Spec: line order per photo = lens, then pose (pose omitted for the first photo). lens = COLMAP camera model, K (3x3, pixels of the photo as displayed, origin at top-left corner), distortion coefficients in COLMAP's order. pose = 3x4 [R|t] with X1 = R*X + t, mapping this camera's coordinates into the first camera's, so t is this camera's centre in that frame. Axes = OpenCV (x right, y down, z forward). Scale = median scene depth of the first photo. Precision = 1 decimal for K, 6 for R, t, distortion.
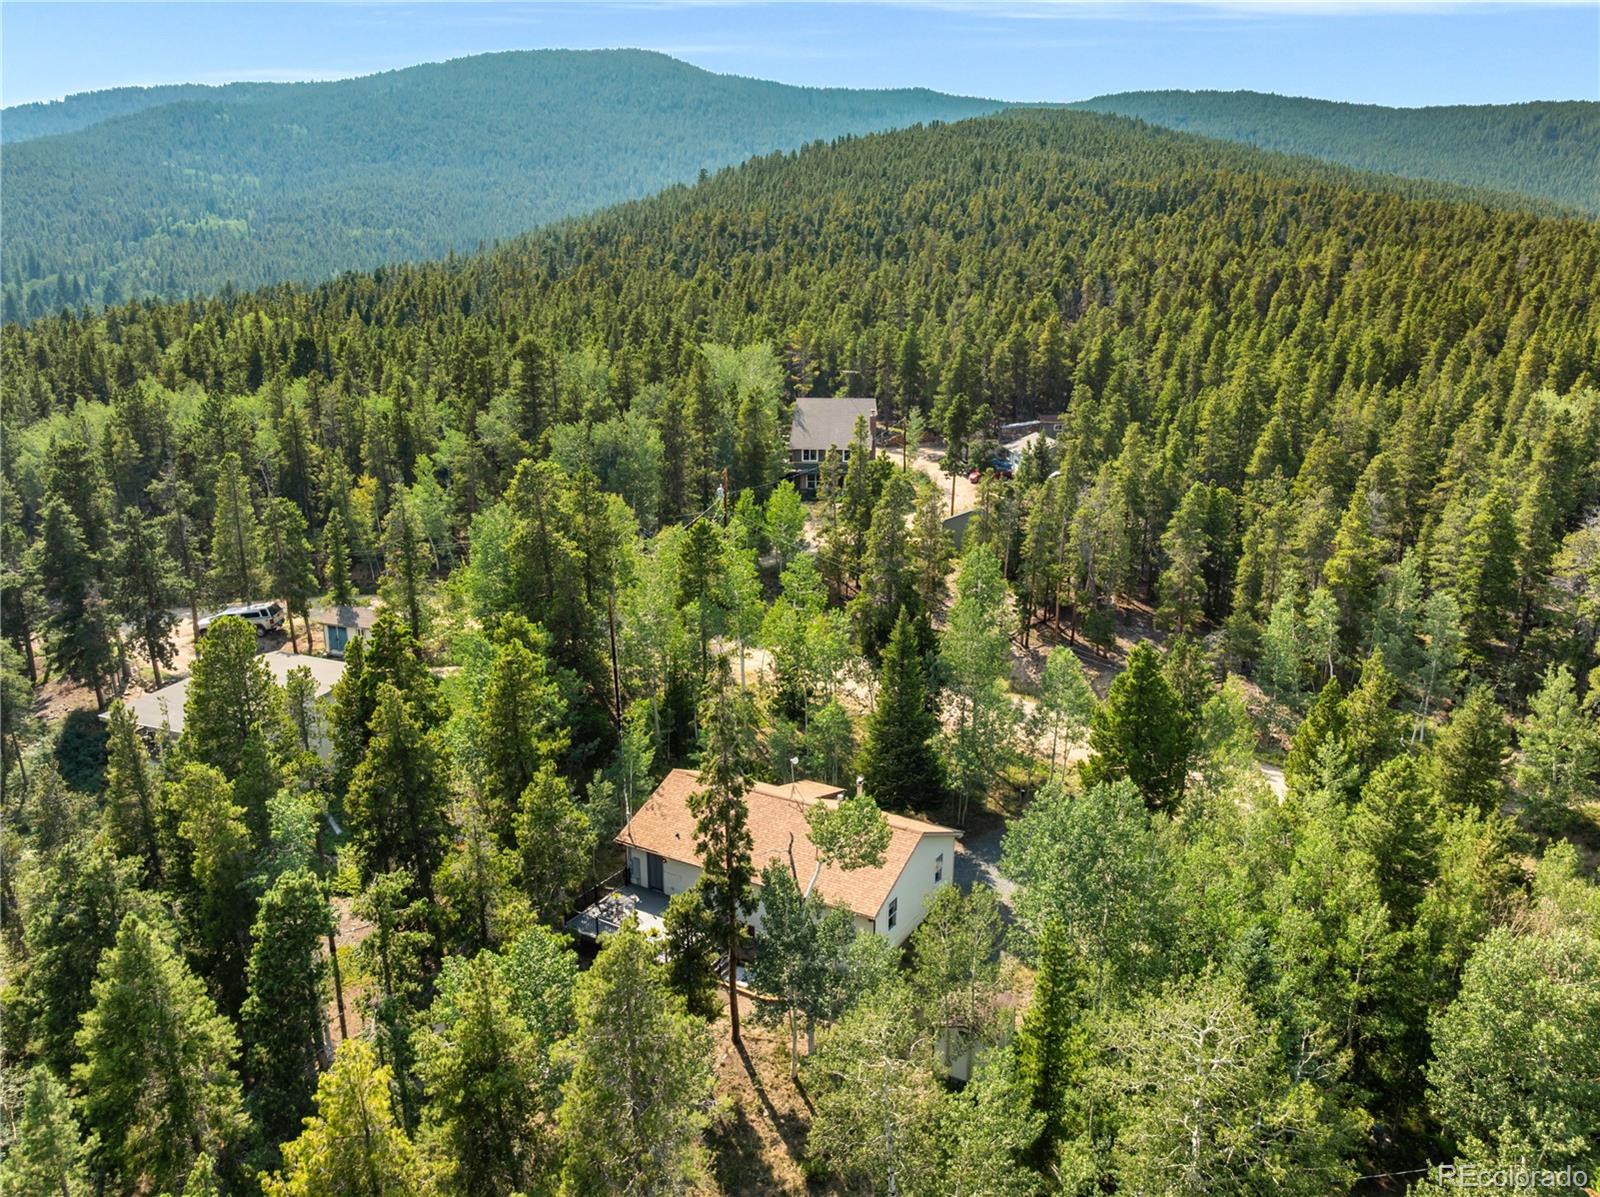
lens RADIAL K [[1125.9, 0, 800.0], [0, 1125.9, 598.5], [0, 0, 1]] dist [-0.040520, 0.011086]
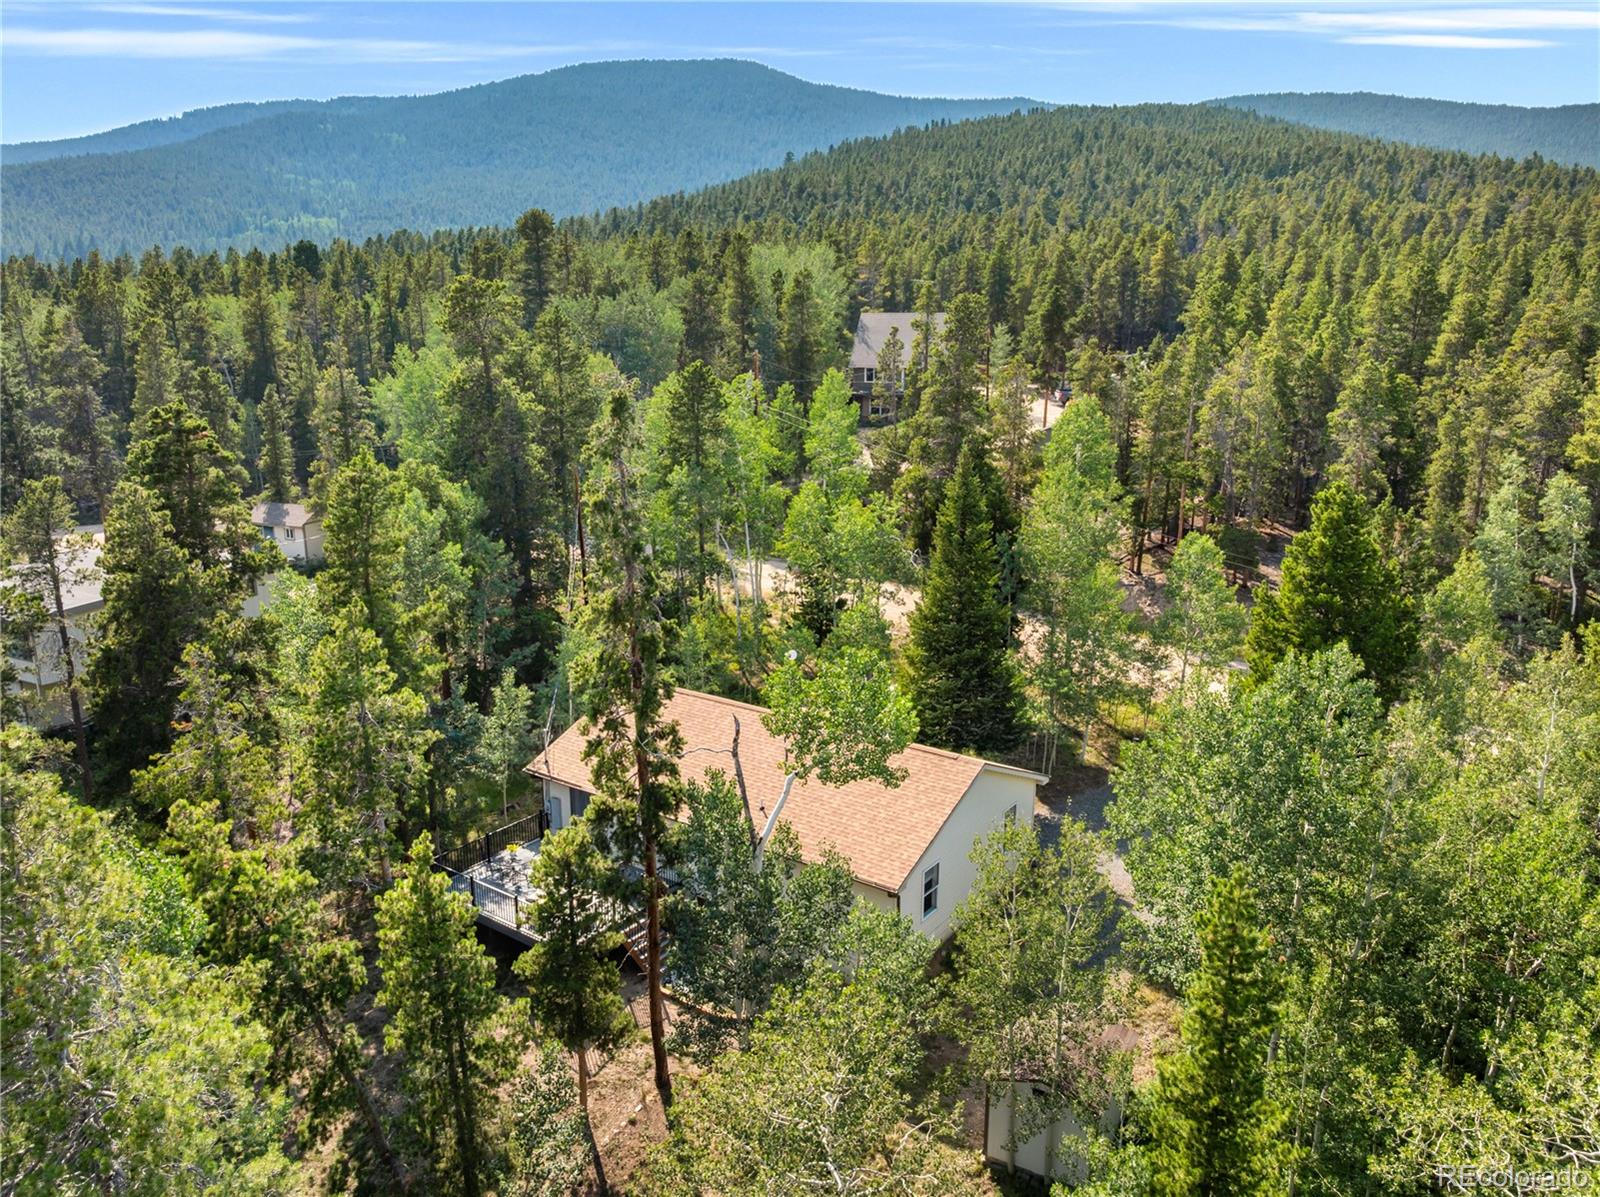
lens RADIAL K [[1135.3, 0, 800.0], [0, 1135.3, 598.5], [0, 0, 1]] dist [-0.043784, 0.007568]
pose [[0.996701, 0.021116, -0.078361, 0.035423], [-0.022497, 0.999606, -0.016778, 0.083646], [0.077976, 0.018485, 0.996784, 0.231733]]
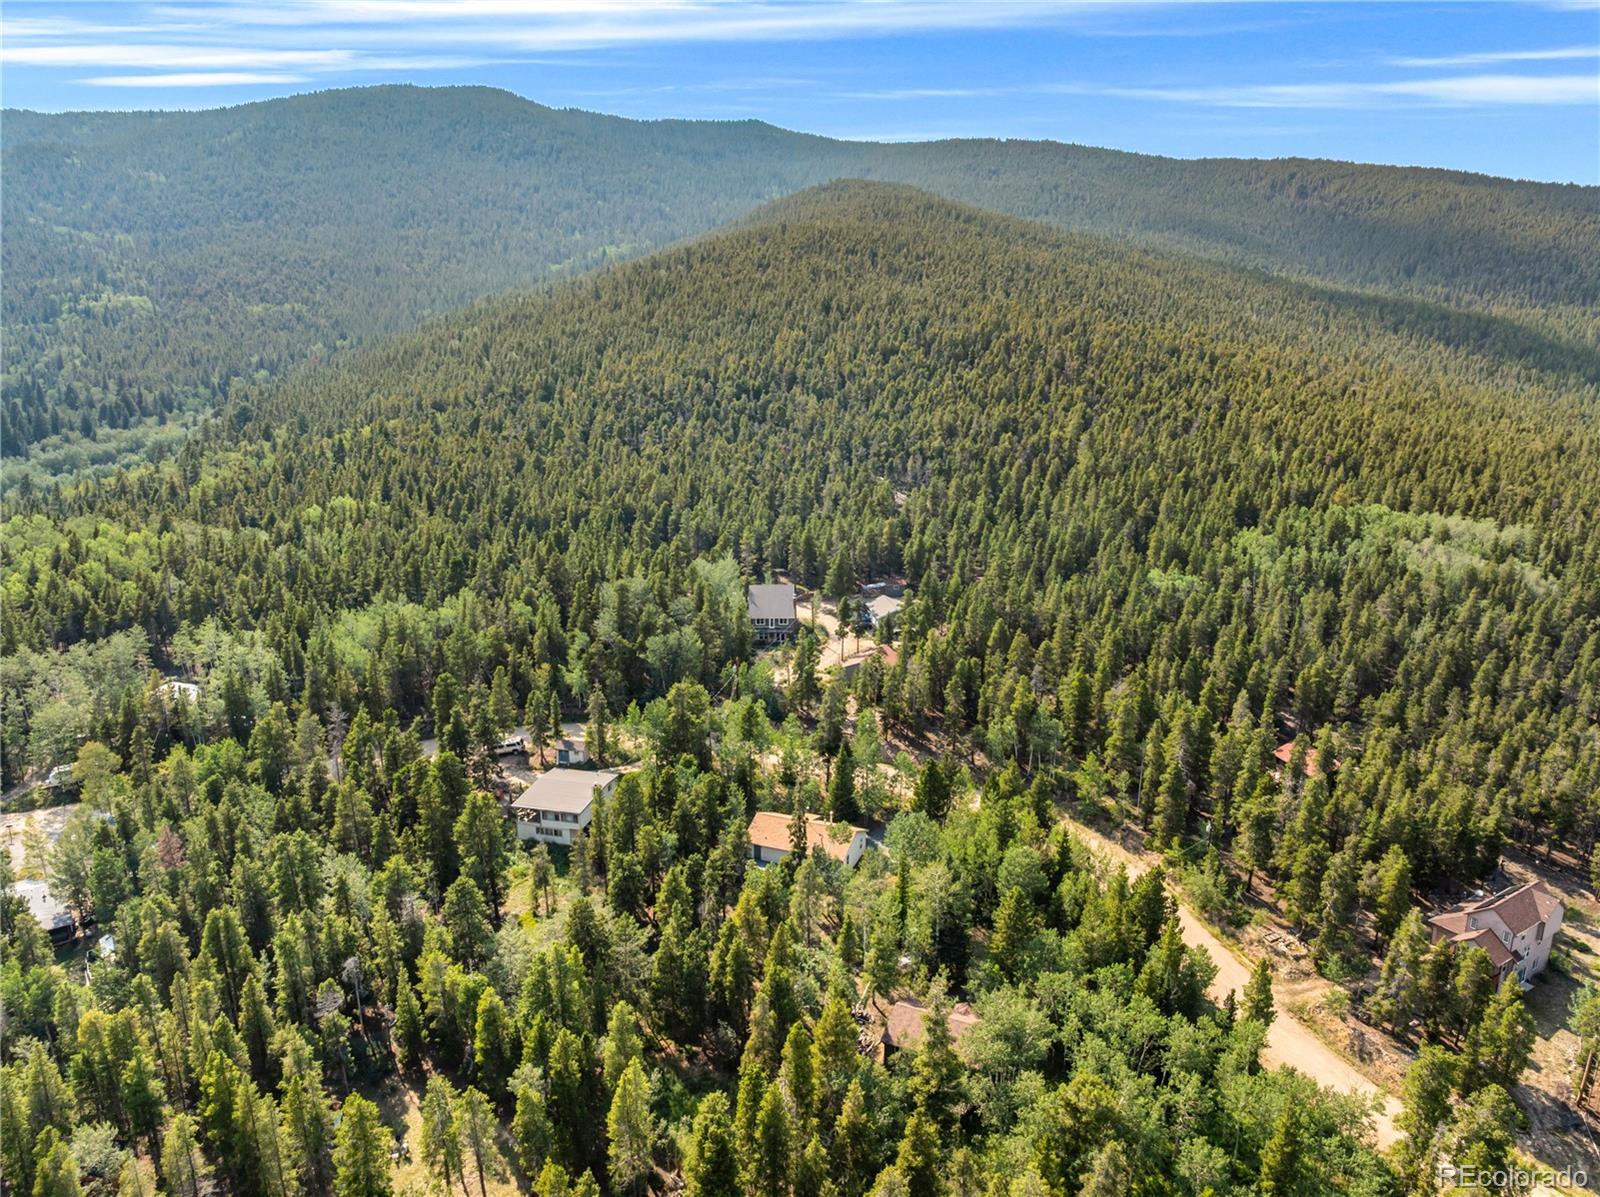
lens RADIAL K [[1125.9, 0, 800.0], [0, 1125.9, 598.5], [0, 0, 1]] dist [-0.040520, 0.011086]
pose [[0.989795, -0.036935, 0.137631, -0.261912], [0.036415, 0.999317, 0.006299, -0.262794], [-0.137770, -0.001223, 0.990463, -1.172656]]
